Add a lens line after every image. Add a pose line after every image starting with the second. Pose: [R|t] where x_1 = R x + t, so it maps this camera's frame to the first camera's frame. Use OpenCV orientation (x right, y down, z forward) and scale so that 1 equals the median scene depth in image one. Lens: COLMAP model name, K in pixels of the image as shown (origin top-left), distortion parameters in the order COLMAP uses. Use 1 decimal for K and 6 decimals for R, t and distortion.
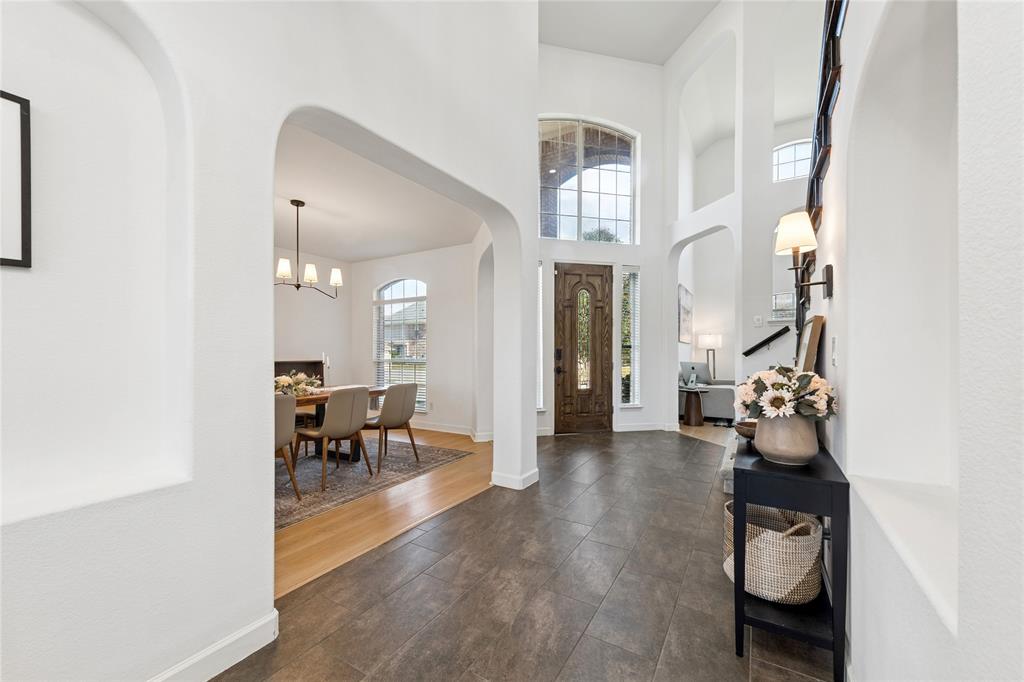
lens RADIAL K [[403.5, 0, 512.3], [0, 403.5, 349.9], [0, 0, 1]] dist [0.001097, 0.000077]
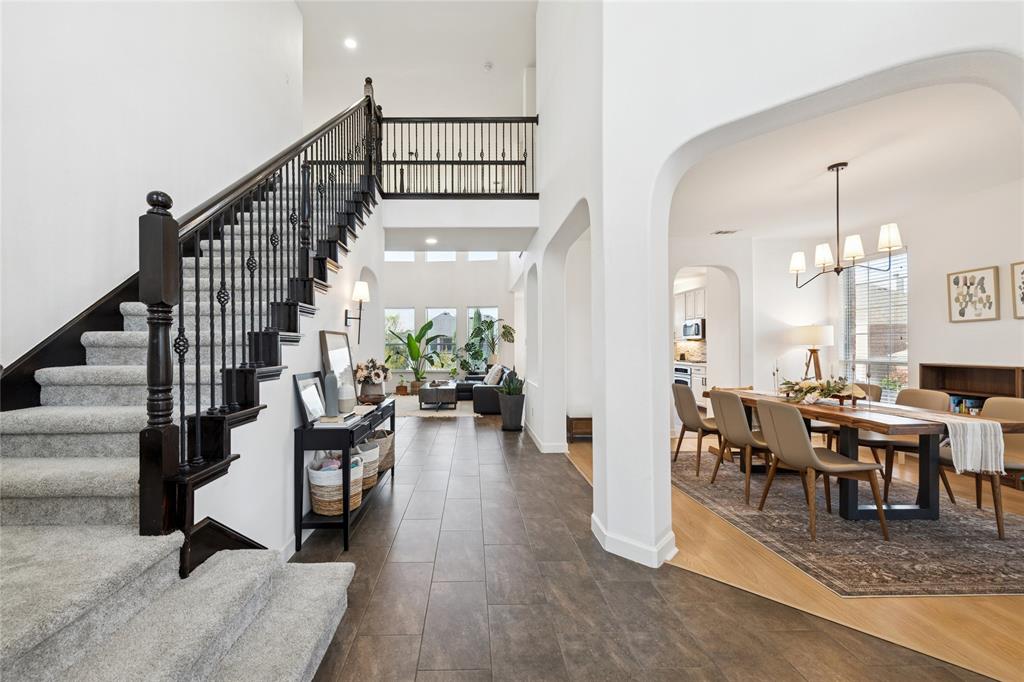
lens RADIAL K [[412.5, 0, 510.1], [0, 412.5, 339.4], [0, 0, 1]] dist [0.003787, 0.000100]
pose [[-0.808137, -0.014073, -0.588827, 0.490582], [-0.000801, 0.999740, -0.022794, 0.000427], [0.588994, -0.017949, -0.807938, 1.281144]]
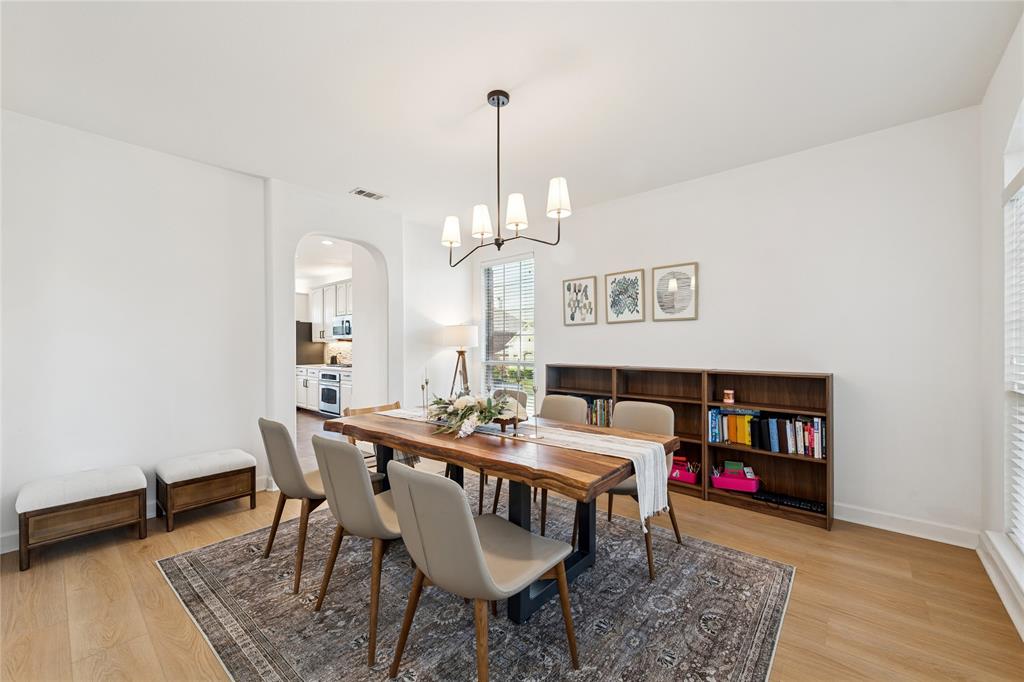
lens RADIAL K [[410.9, 0, 509.8], [0, 410.9, 359.9], [0, 0, 1]] dist [0.012290, -0.000645]
pose [[-0.173435, 0.026542, -0.984488, 0.056901], [0.004248, 0.999648, 0.026203, -0.004313], [0.984836, 0.000363, -0.173487, 1.119222]]
